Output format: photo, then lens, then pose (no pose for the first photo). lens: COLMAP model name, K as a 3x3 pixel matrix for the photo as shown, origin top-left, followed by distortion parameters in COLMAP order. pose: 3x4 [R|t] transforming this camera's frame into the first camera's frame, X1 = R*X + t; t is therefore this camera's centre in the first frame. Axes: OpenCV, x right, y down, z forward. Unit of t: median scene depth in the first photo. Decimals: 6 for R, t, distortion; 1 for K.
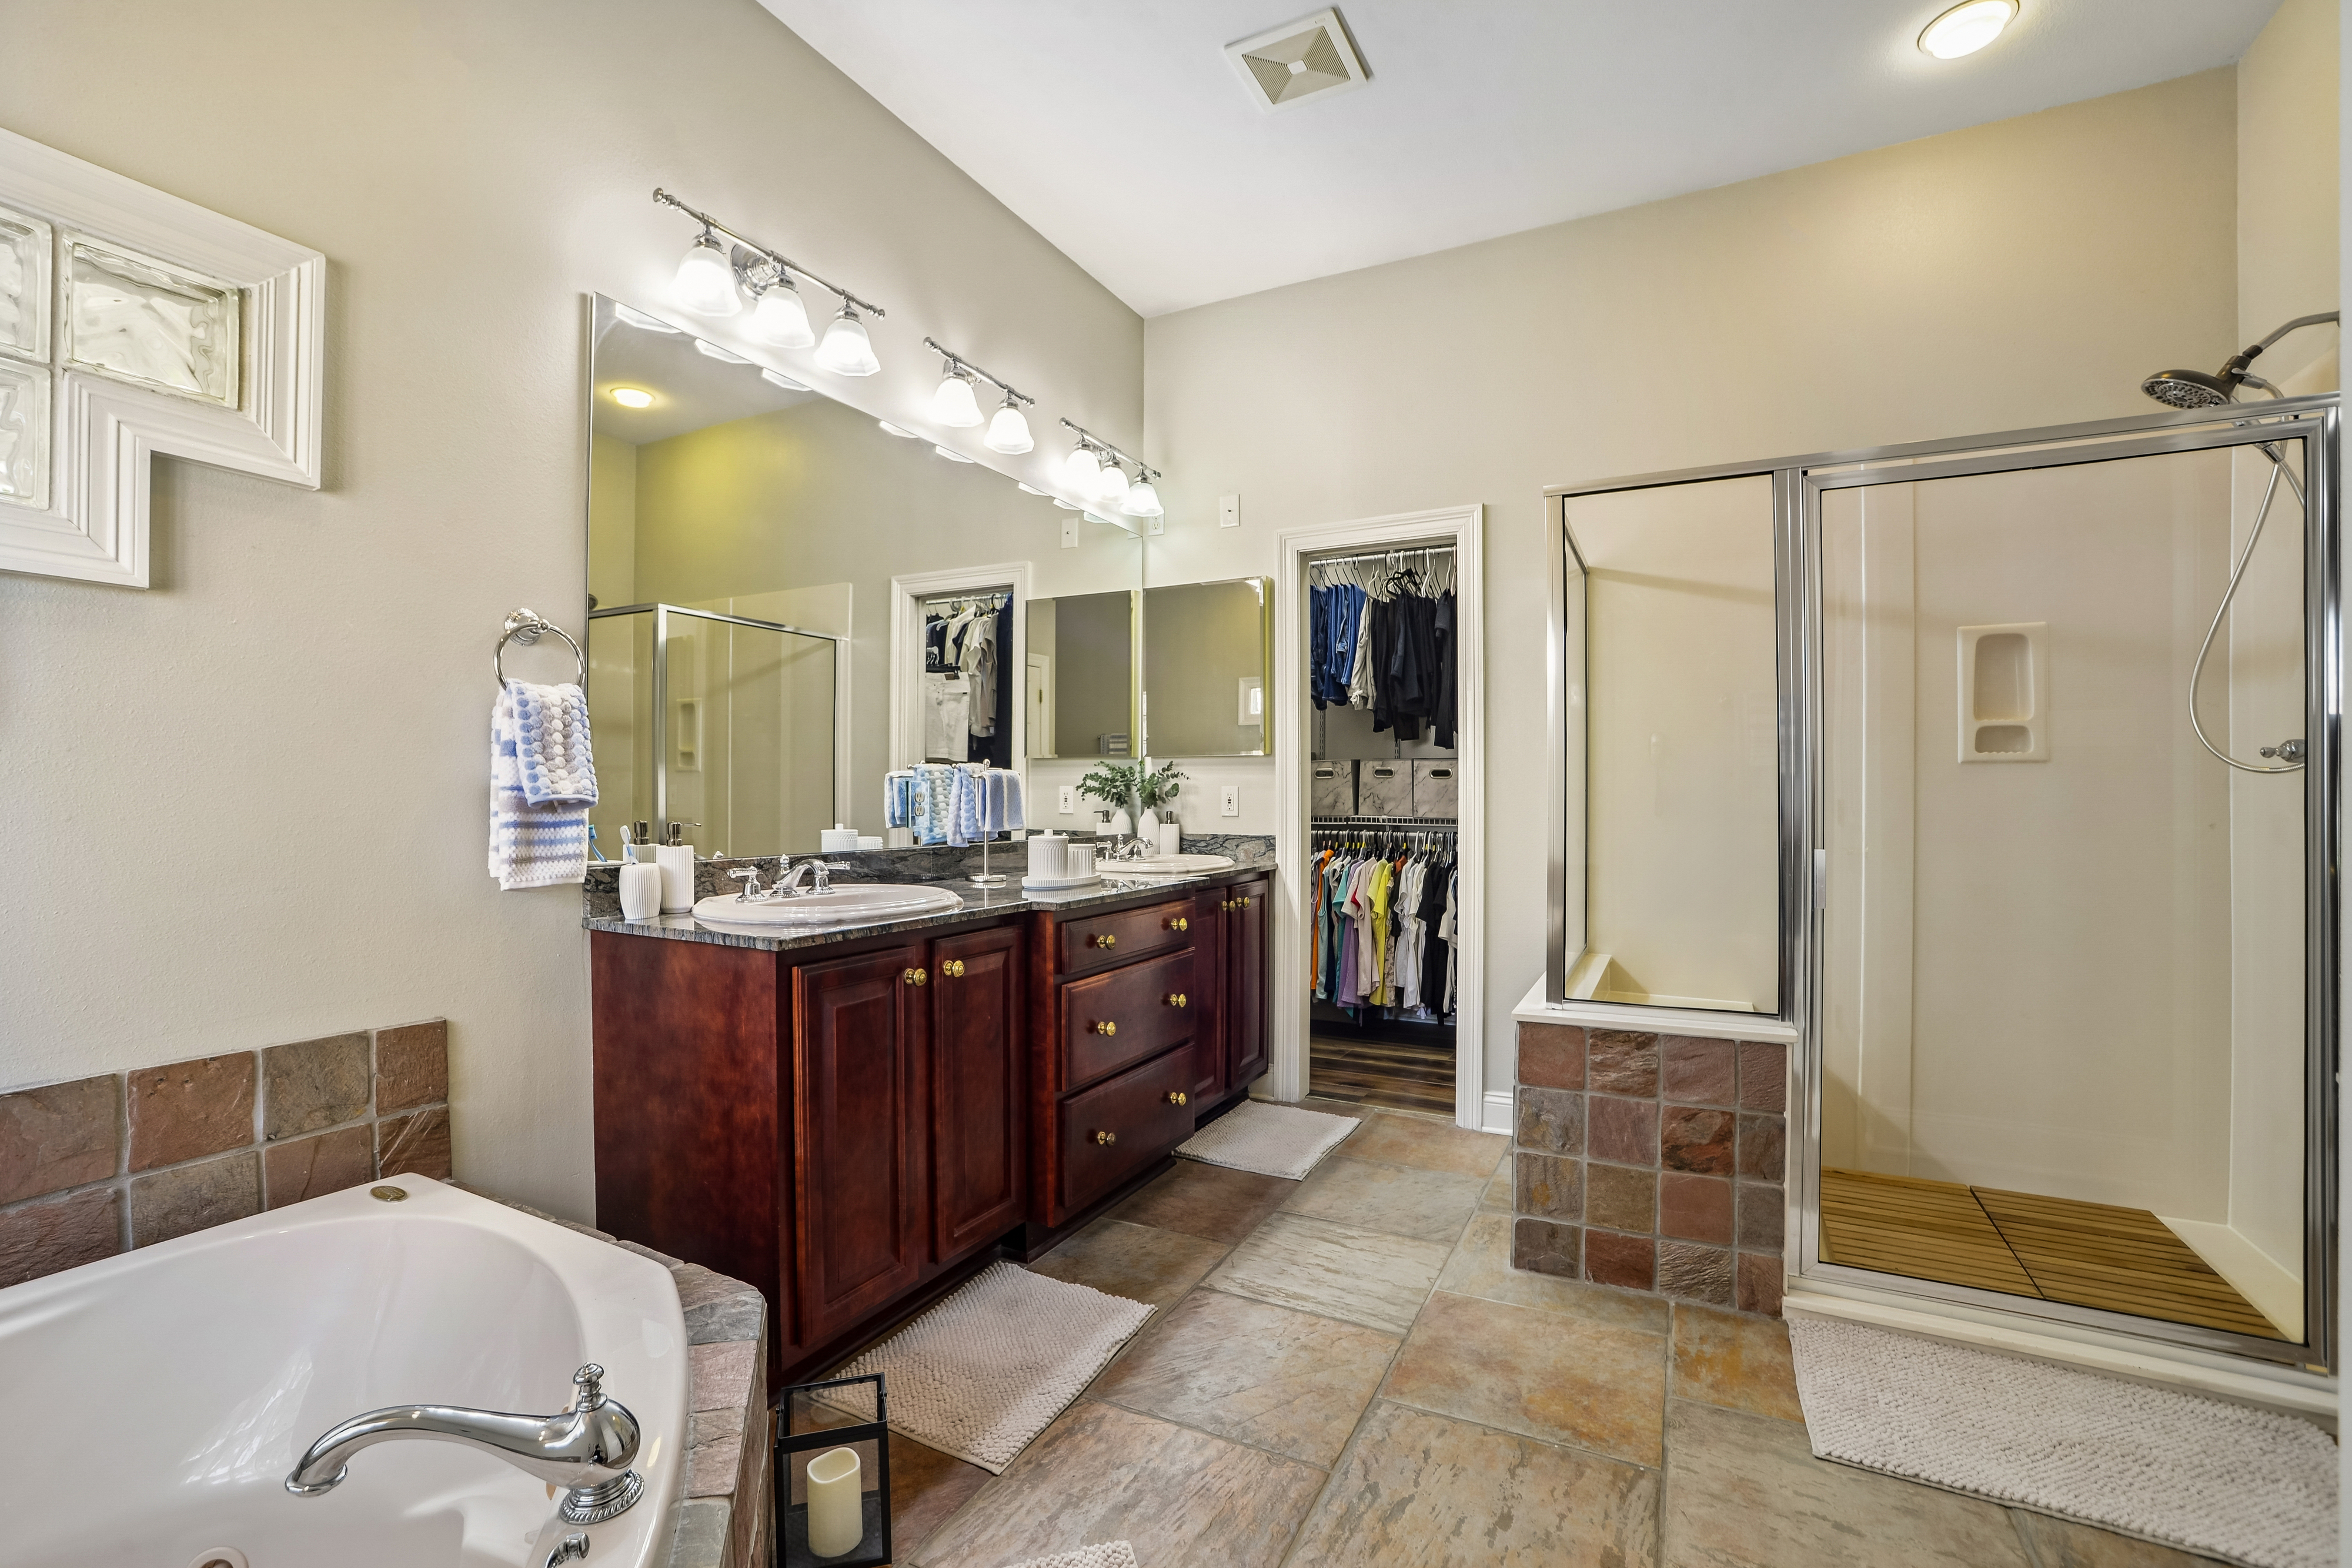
lens RADIAL K [[1022.8, 0, 1169.1], [0, 1022.8, 795.1], [0, 0, 1]] dist [-0.002958, -0.000065]
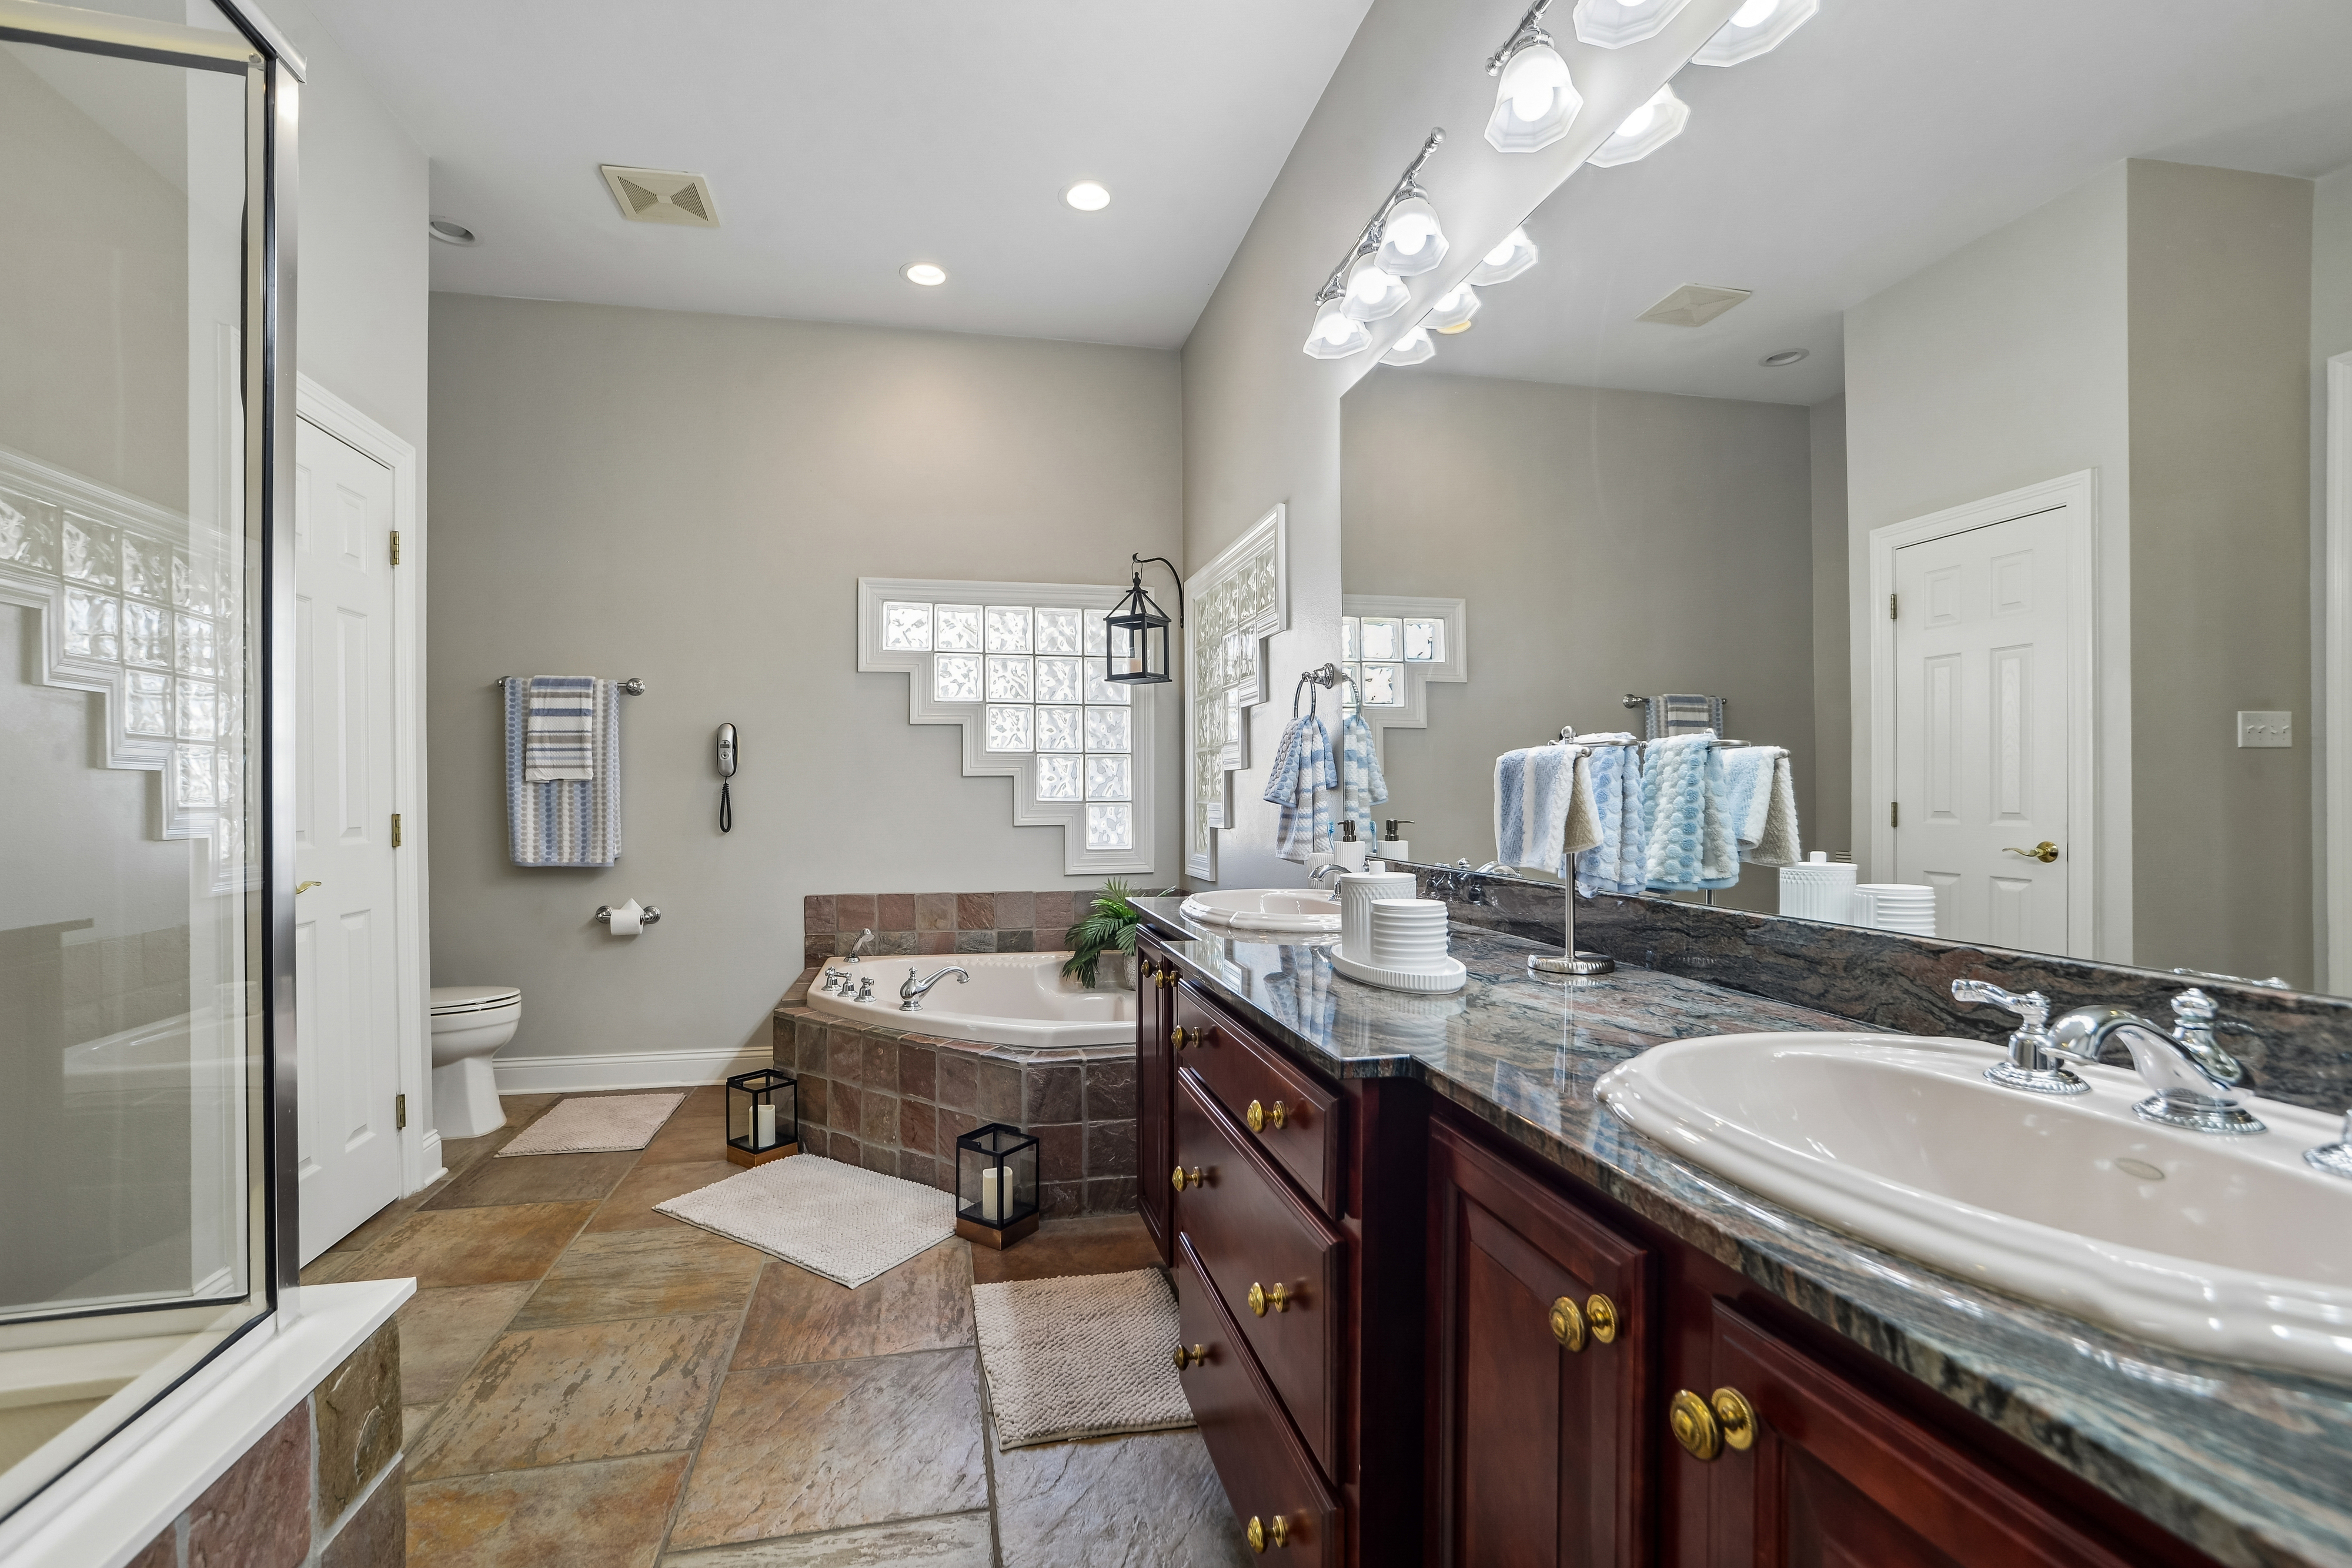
lens RADIAL K [[1022.8, 0, 1159.8], [0, 1022.8, 794.9], [0, 0, 1]] dist [-0.002958, -0.000065]
pose [[-0.767859, 0.001846, -0.640616, 0.493846], [0.008336, 0.999940, -0.007109, 0.004315], [0.640565, -0.010799, -0.767828, 2.084069]]
